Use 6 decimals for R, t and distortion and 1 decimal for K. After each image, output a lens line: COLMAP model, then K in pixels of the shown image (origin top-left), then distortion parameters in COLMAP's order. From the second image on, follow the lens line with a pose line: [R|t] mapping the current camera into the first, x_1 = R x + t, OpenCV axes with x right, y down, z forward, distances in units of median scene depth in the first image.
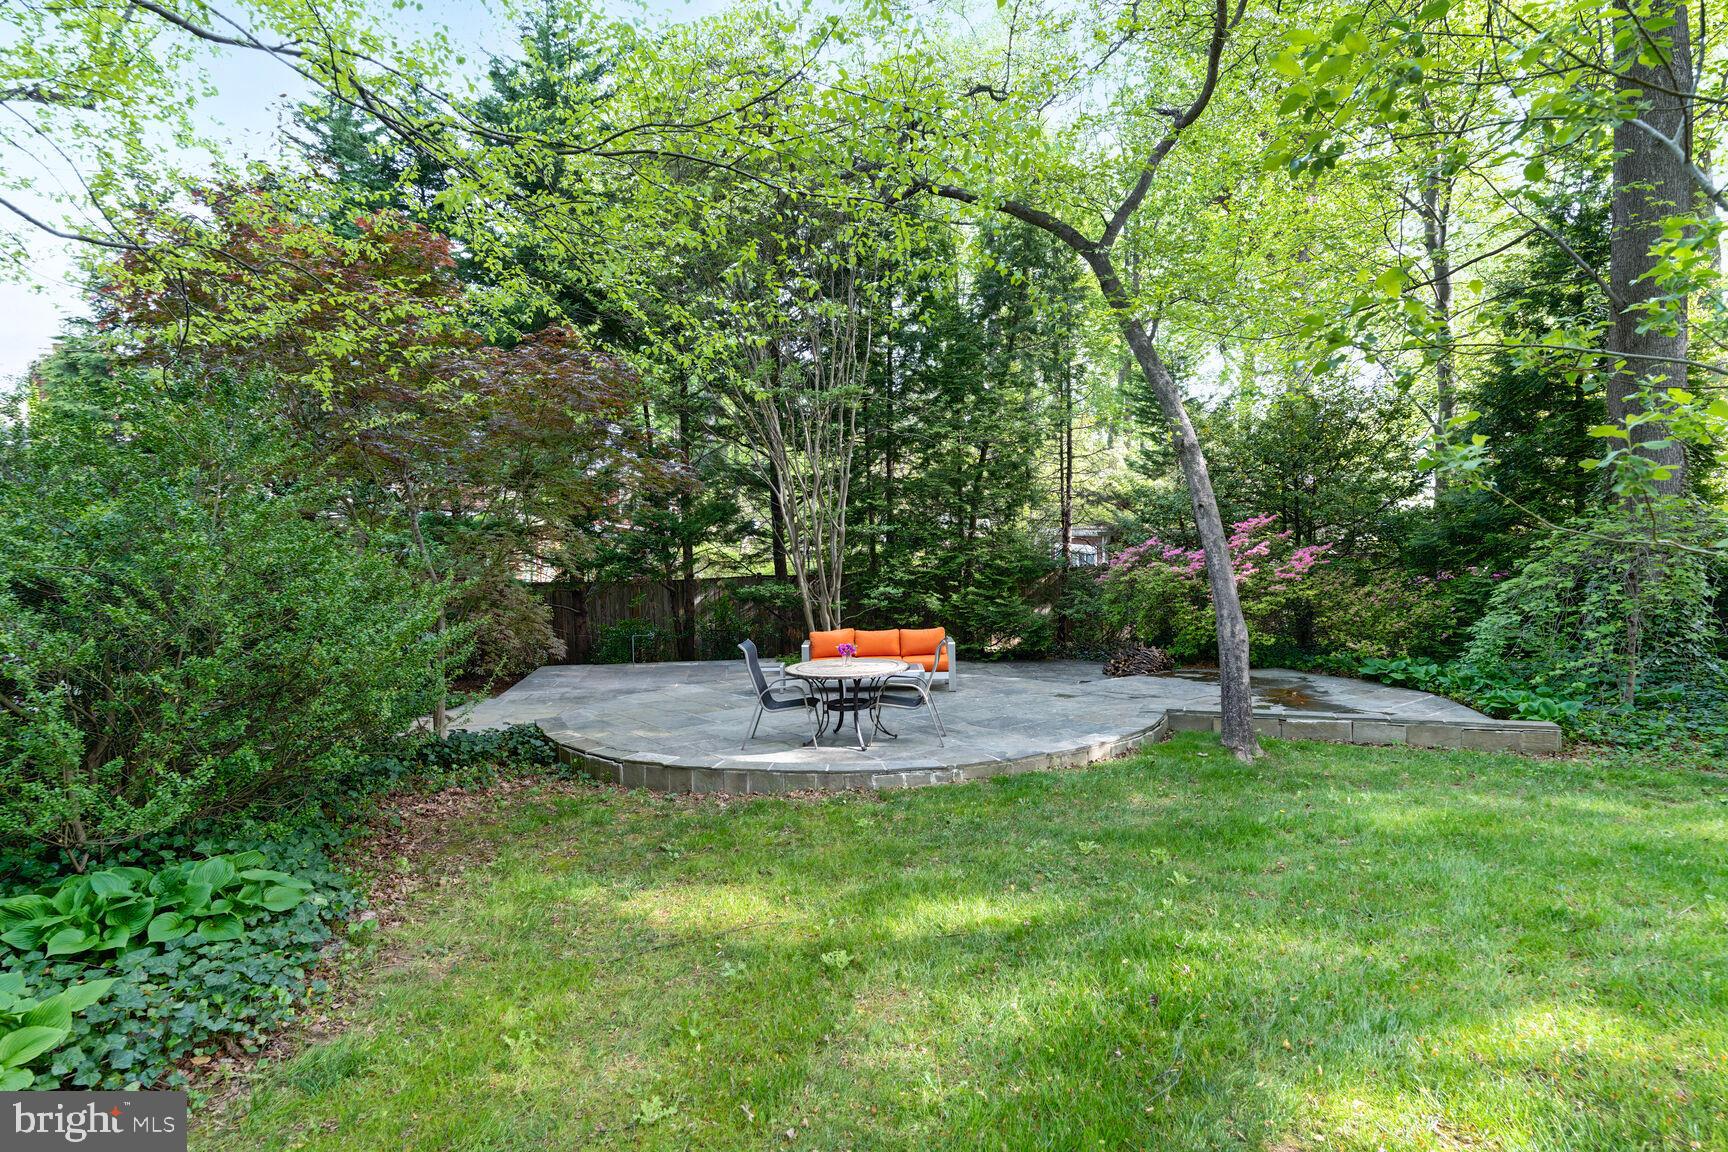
lens RADIAL K [[1031.7, 0, 861.1], [0, 1031.7, 575.1], [0, 0, 1]] dist [0.004181, 0.000442]
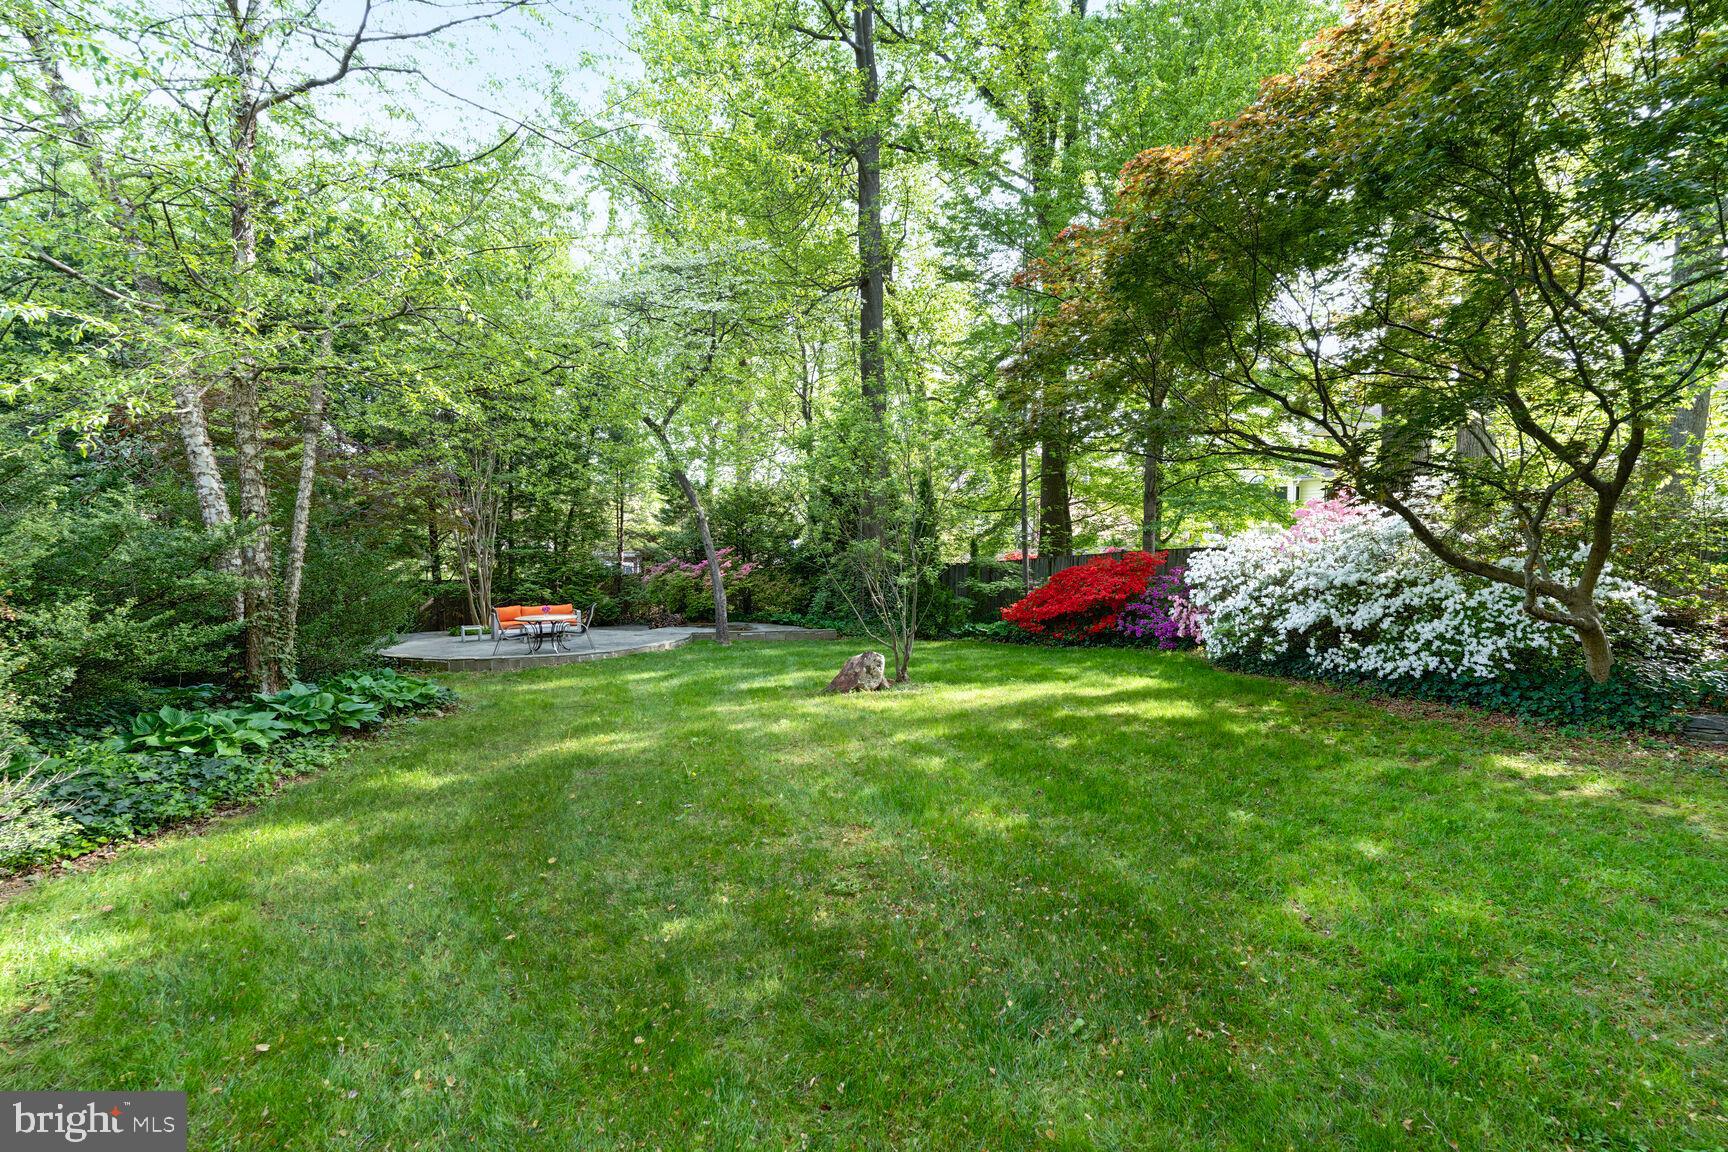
lens RADIAL K [[768.0, 0, 862.9], [0, 768.0, 577.6], [0, 0, 1]] dist [-0.001148, -0.000317]
pose [[0.849913, -0.001333, 0.526922, -0.158538], [0.007700, 0.999921, -0.009889, 0.015527], [-0.526867, 0.012462, 0.849856, -0.369832]]
